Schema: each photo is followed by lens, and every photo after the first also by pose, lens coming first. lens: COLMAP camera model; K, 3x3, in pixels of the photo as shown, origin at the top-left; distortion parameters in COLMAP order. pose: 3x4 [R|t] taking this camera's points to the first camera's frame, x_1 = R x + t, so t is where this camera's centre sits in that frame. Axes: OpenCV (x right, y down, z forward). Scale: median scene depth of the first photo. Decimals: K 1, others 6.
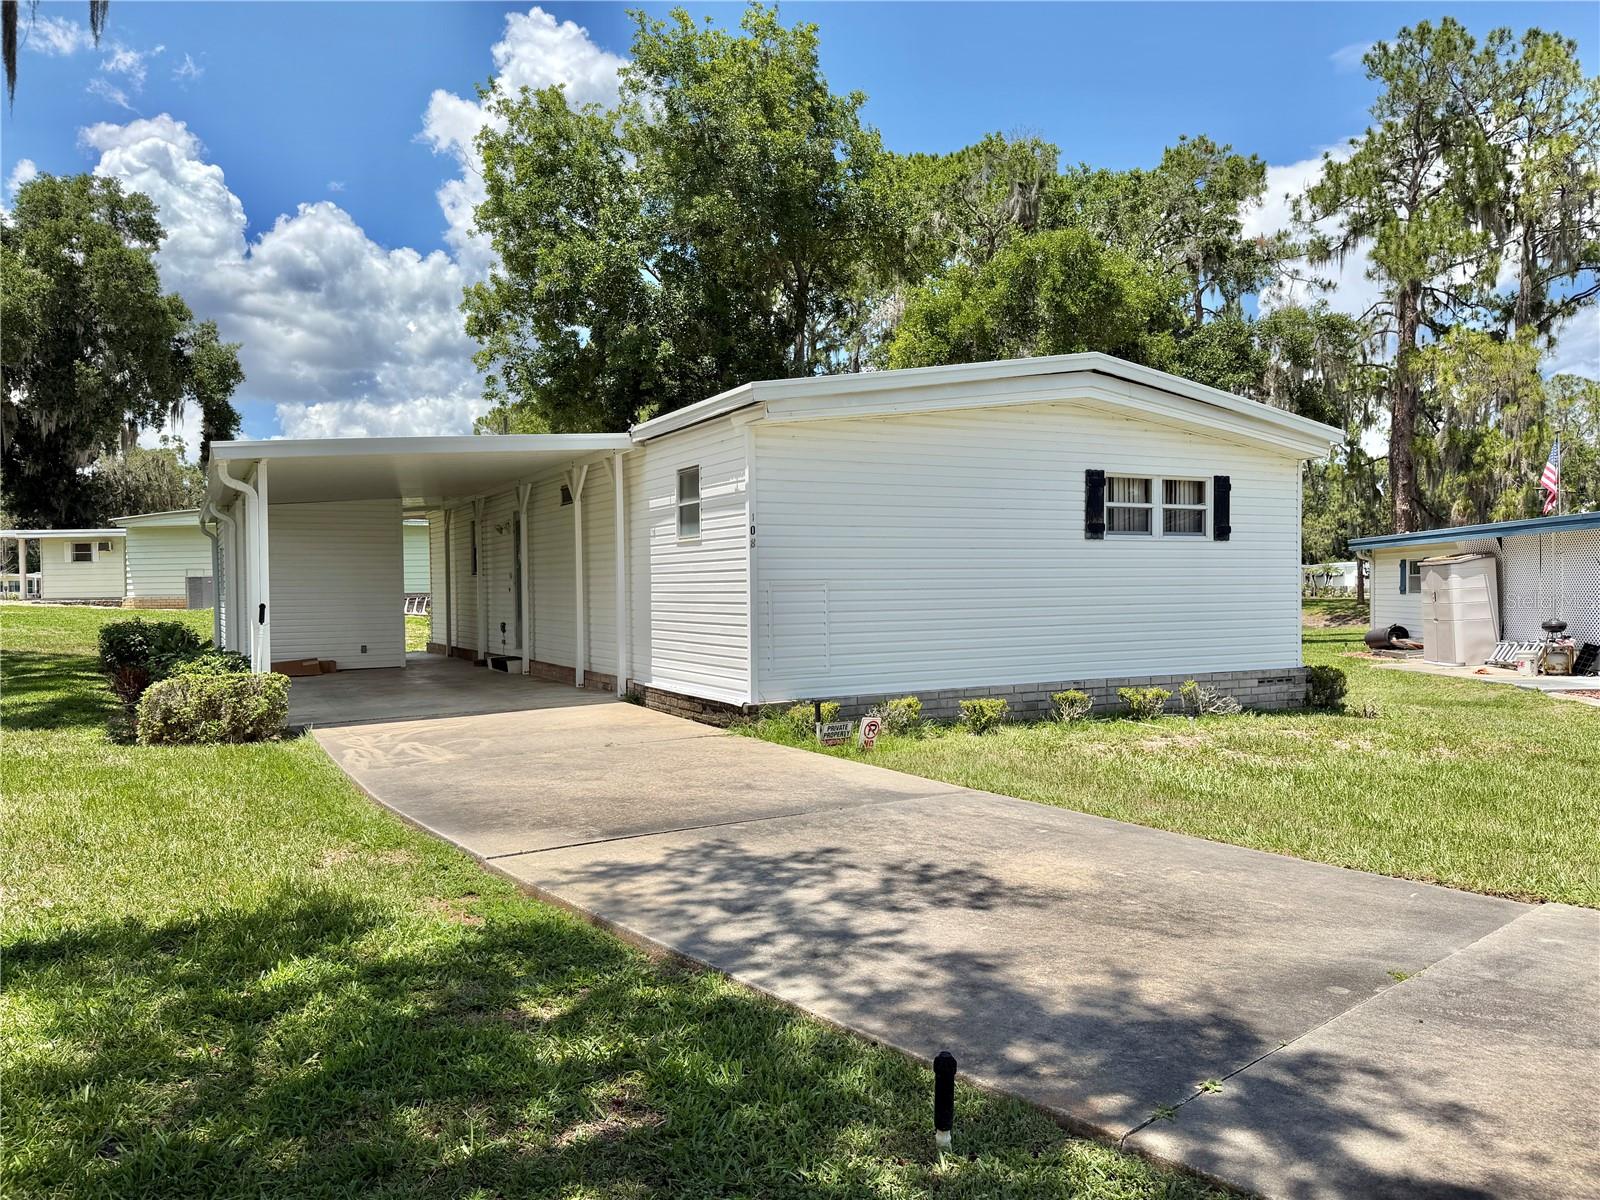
lens RADIAL K [[1119.0, 0, 800.0], [0, 1119.0, 600.0], [0, 0, 1]] dist [0.048776, -0.056626]
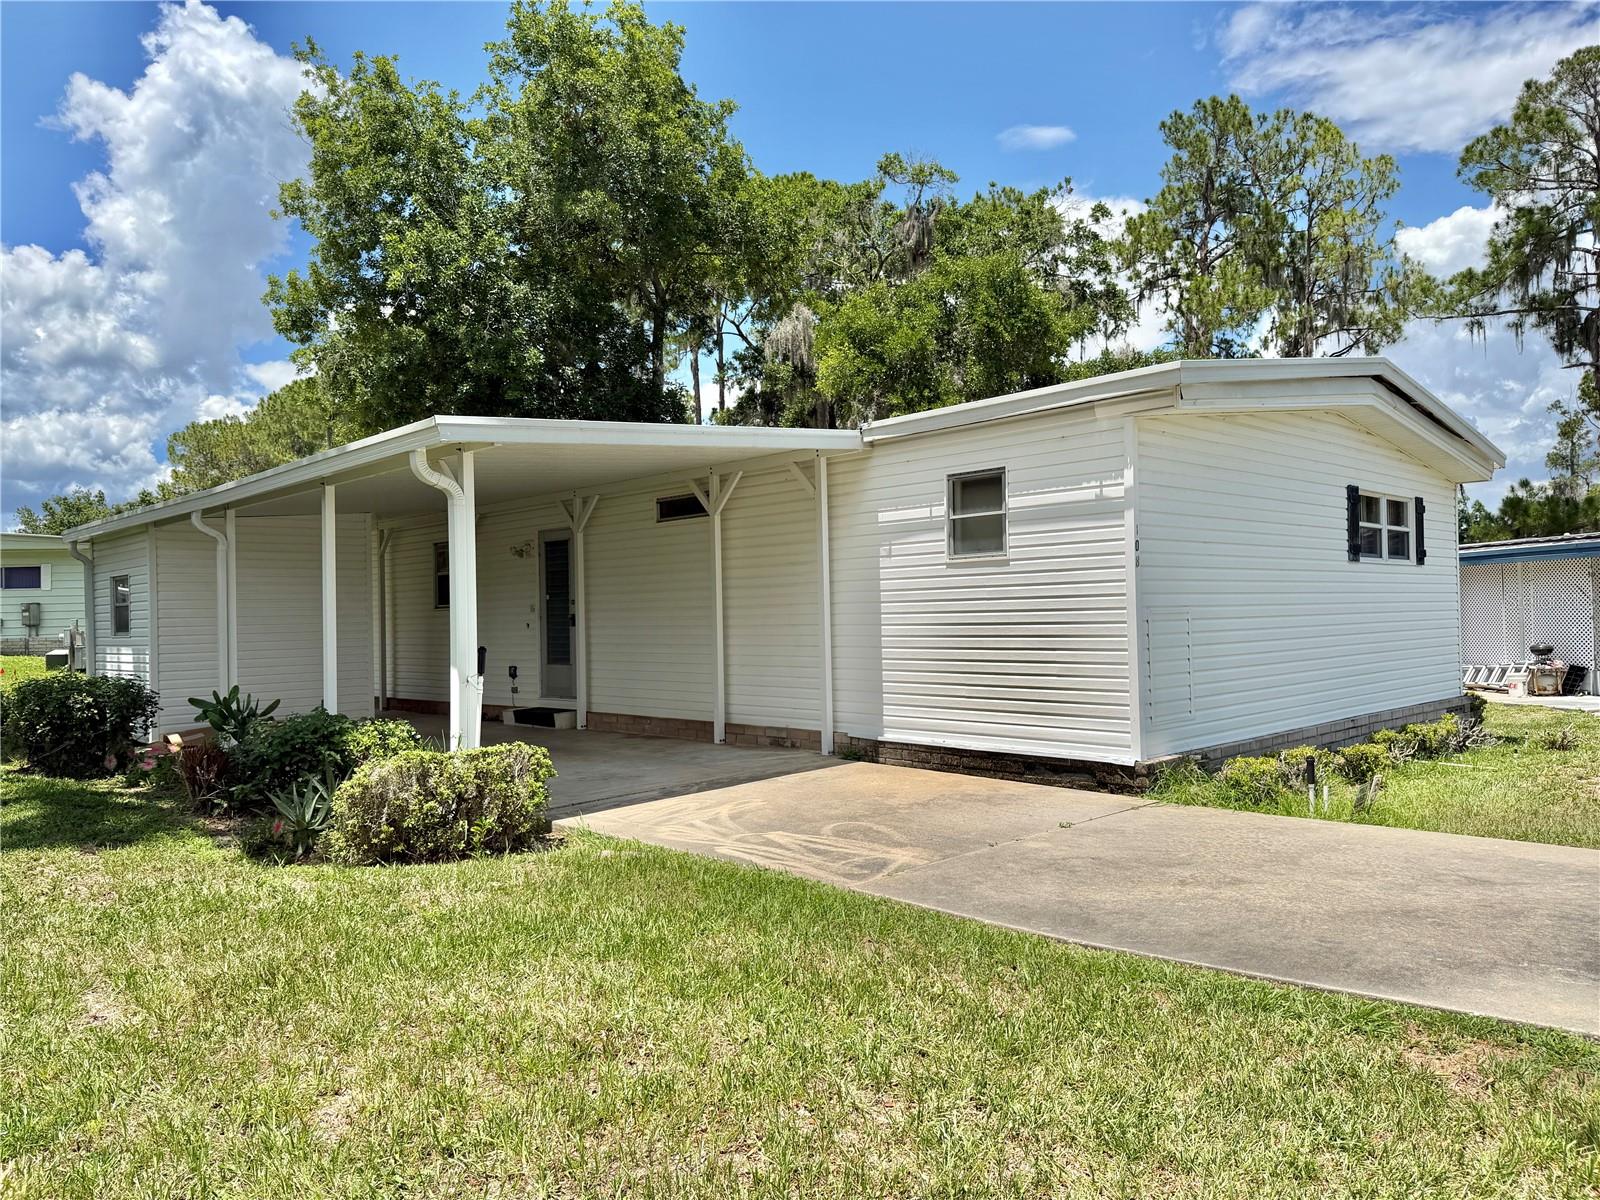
lens RADIAL K [[1119.0, 0, 800.0], [0, 1119.0, 600.0], [0, 0, 1]] dist [0.048776, -0.056626]
pose [[0.965949, -0.005633, 0.258672, -0.274193], [0.013781, 0.999464, -0.029696, -0.001250], [-0.258366, 0.032250, 0.965509, 0.157289]]
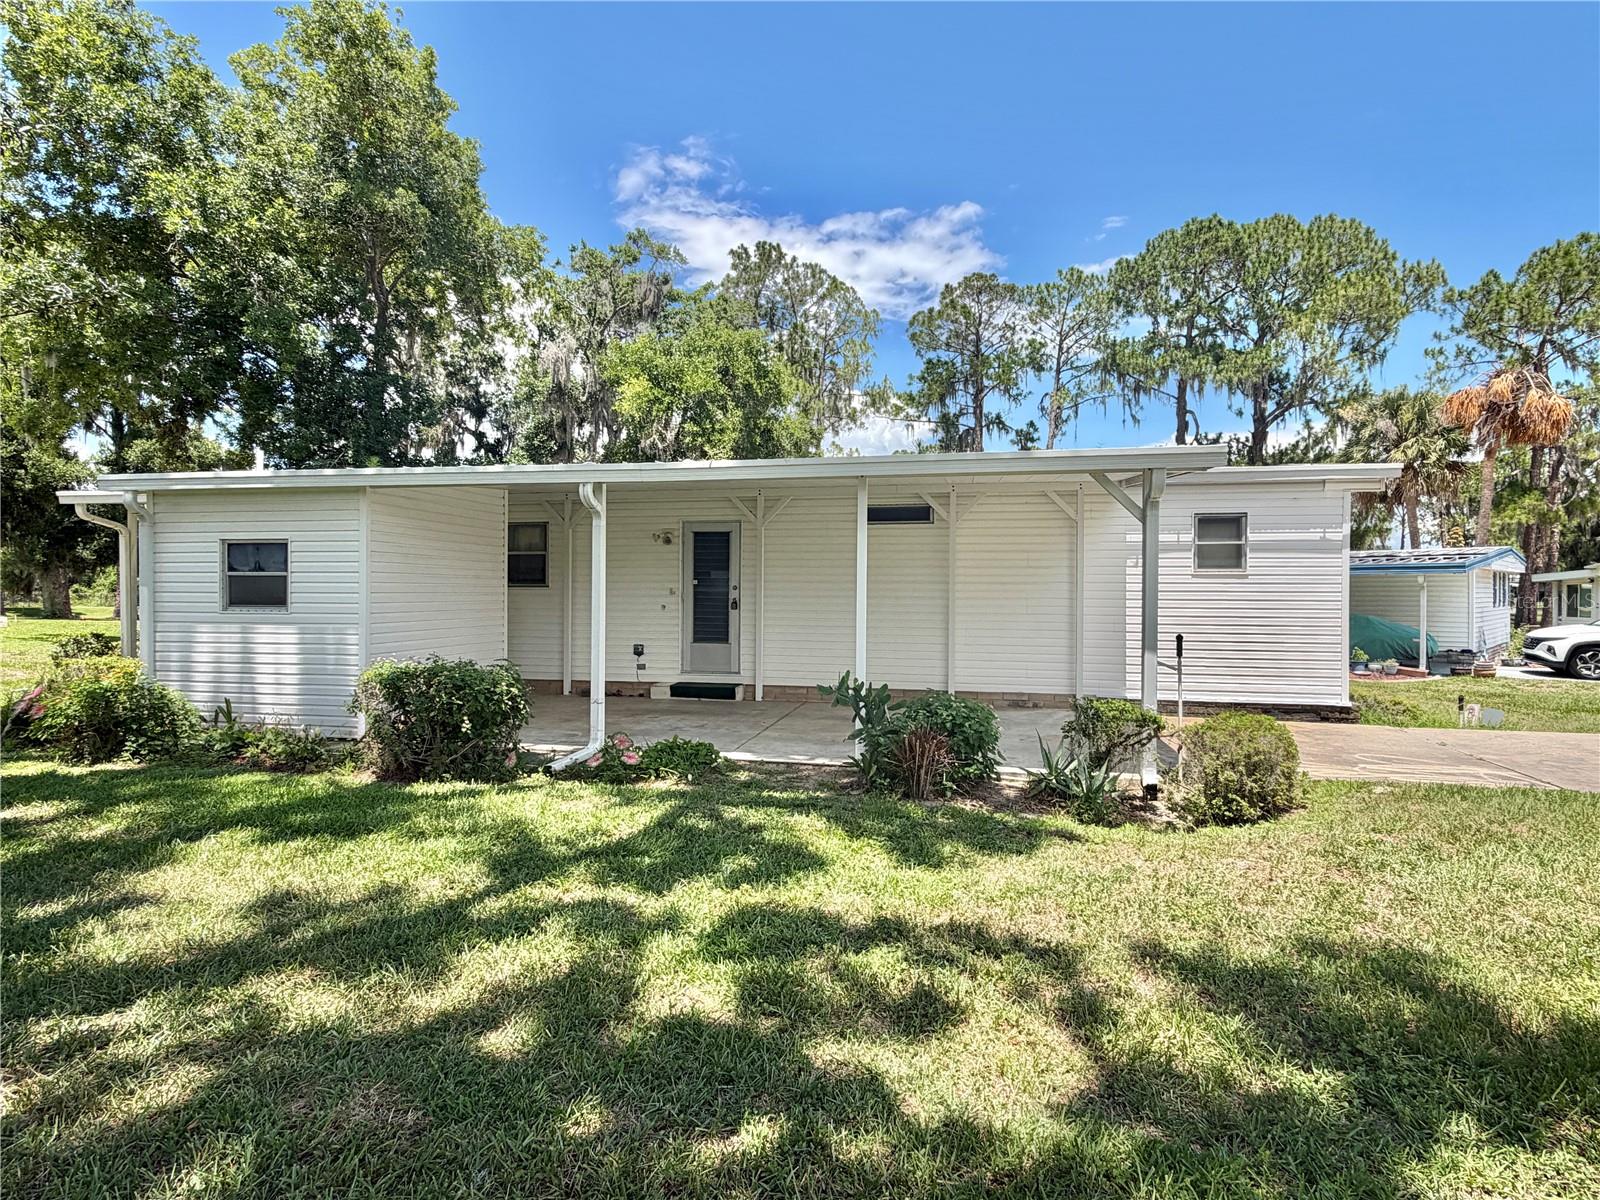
lens RADIAL K [[843.4, 0, 800.0], [0, 843.4, 600.0], [0, 0, 1]] dist [-0.003302, -0.000034]
pose [[0.656027, 0.010839, 0.754659, -0.680863], [-0.003741, 0.999931, -0.011110, -0.008318], [-0.754728, 0.004465, 0.656023, 0.473118]]
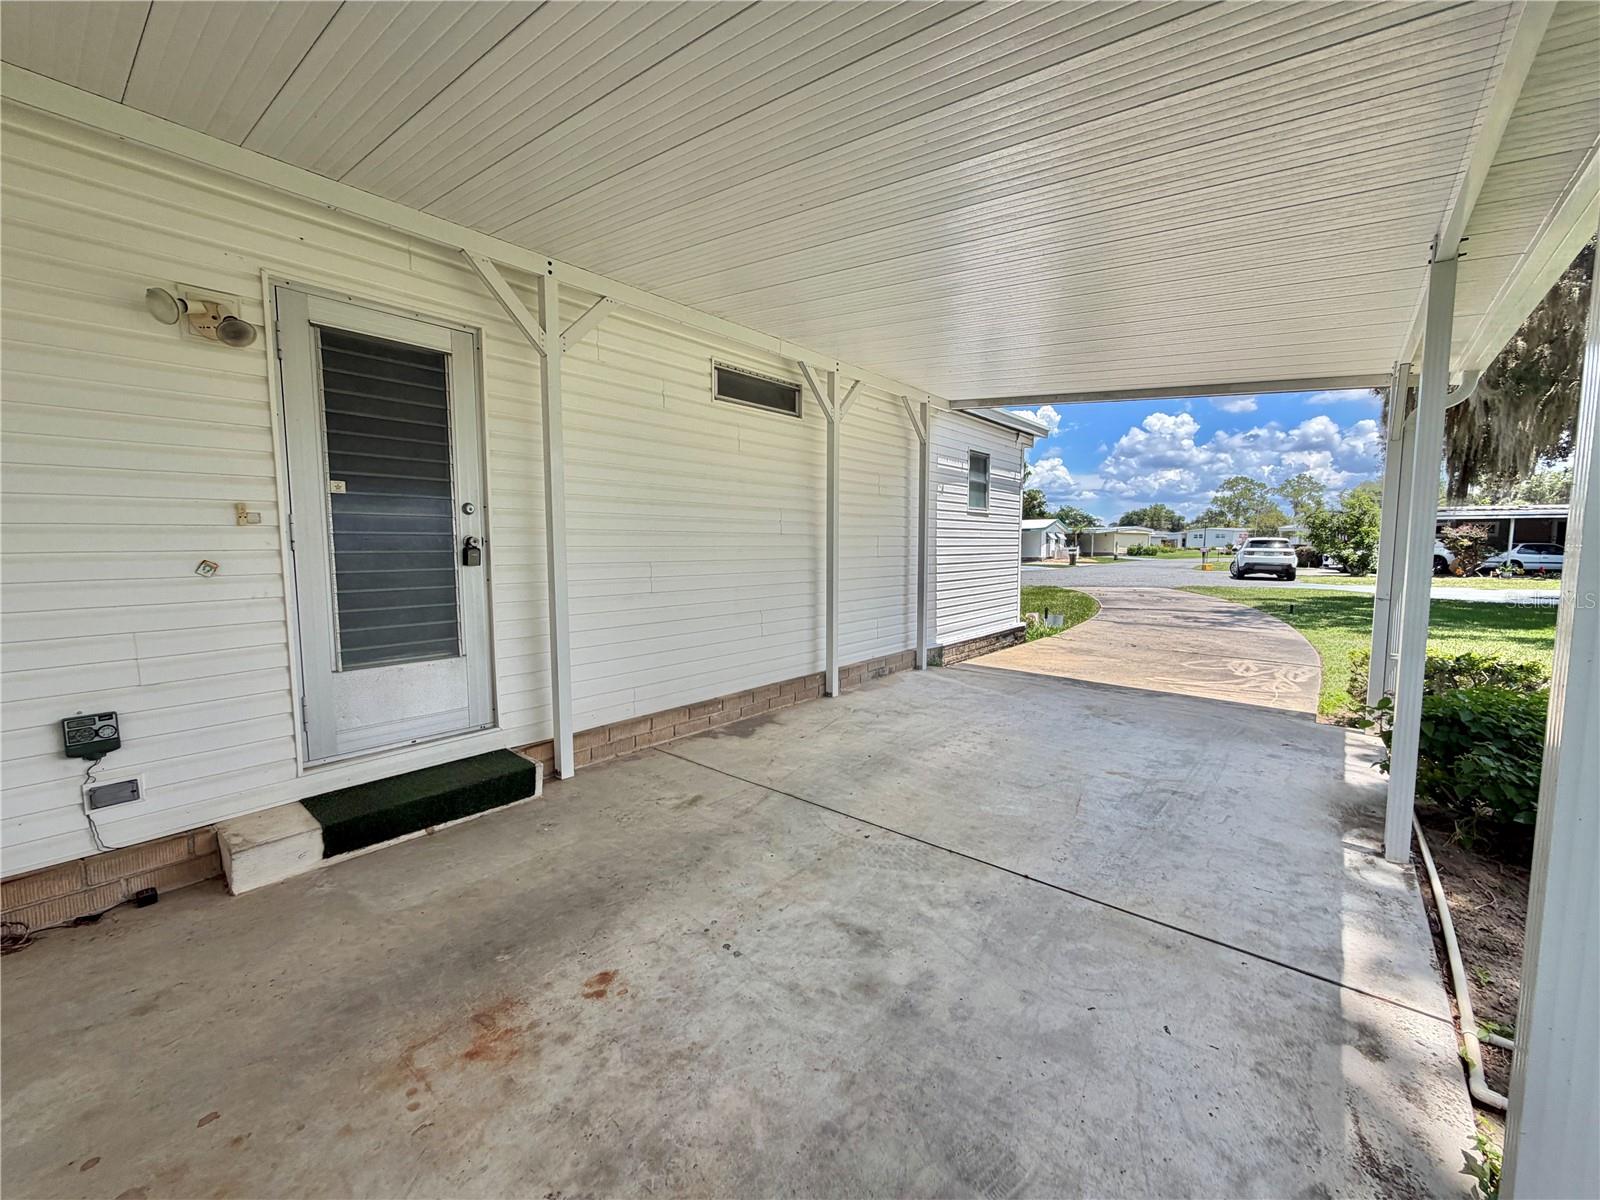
lens RADIAL K [[645.0, 0, 800.0], [0, 645.0, 600.0], [0, 0, 1]] dist [0.002260, -0.000461]
pose [[-0.360253, -0.070656, 0.930175, -0.437932], [0.018692, 0.996381, 0.082924, -0.011833], [-0.932667, 0.047261, -0.357628, 0.912512]]
